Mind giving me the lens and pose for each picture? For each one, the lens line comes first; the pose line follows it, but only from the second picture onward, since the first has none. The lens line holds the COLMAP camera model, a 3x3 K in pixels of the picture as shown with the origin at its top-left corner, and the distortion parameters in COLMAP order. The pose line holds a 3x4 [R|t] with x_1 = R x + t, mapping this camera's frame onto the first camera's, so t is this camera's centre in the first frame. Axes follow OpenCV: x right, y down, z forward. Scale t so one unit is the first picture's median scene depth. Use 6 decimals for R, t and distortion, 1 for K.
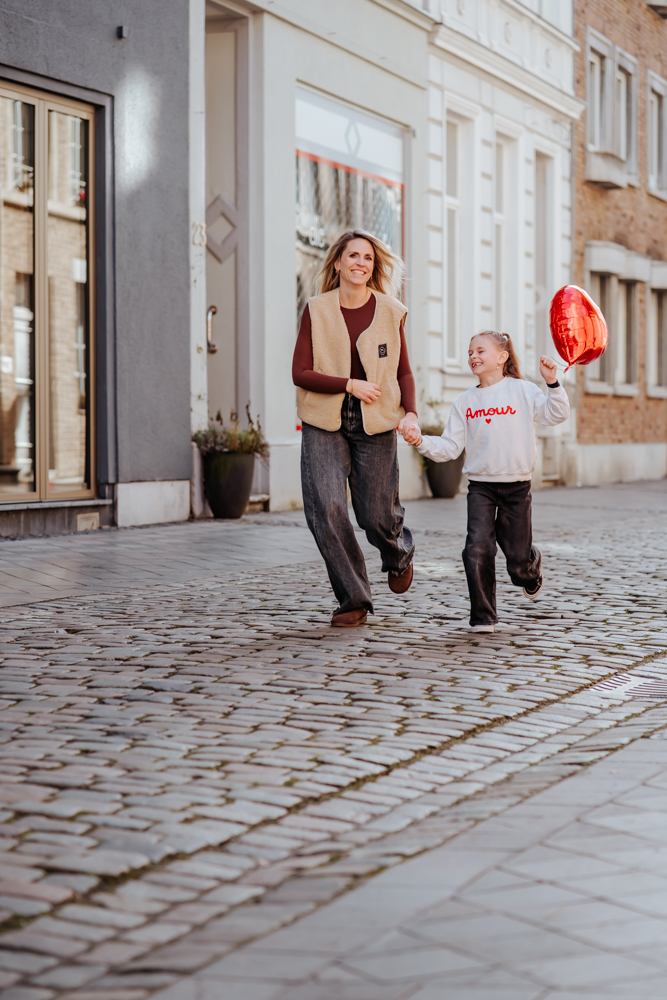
lens RADIAL K [[2531.2, 0, 333.5], [0, 2531.2, 500.0], [0, 0, 1]] dist [0.049164, -2.149680]
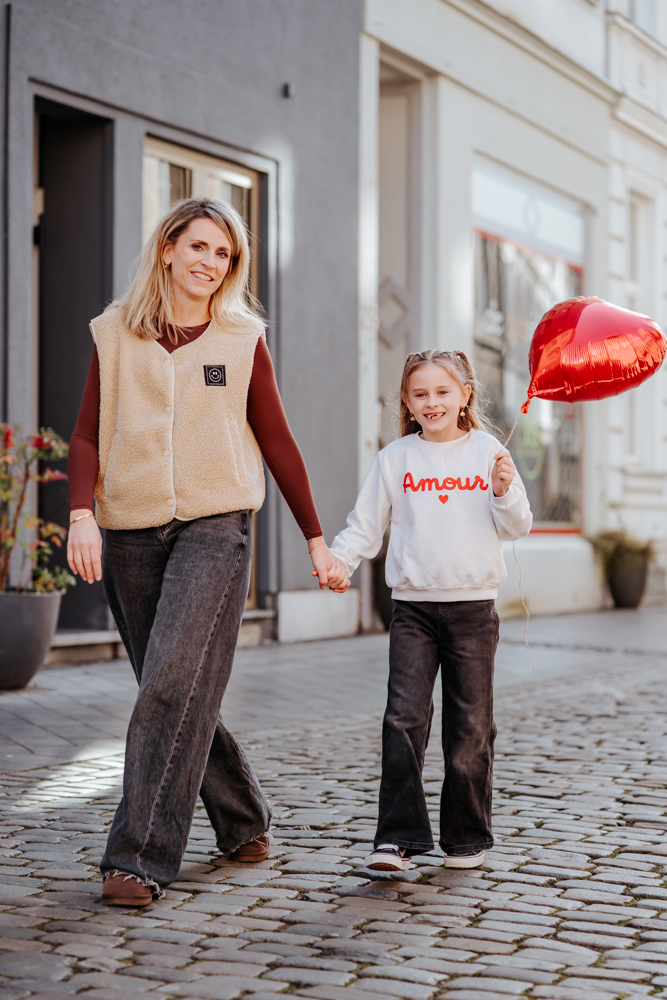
lens RADIAL K [[2531.2, 0, 333.5], [0, 2531.2, 500.0], [0, 0, 1]] dist [0.049164, -2.149680]
pose [[0.998611, 0.006262, -0.052314, -0.019077], [-0.008344, 0.999178, -0.039681, -0.003803], [0.052023, 0.040062, 0.997842, 0.104403]]
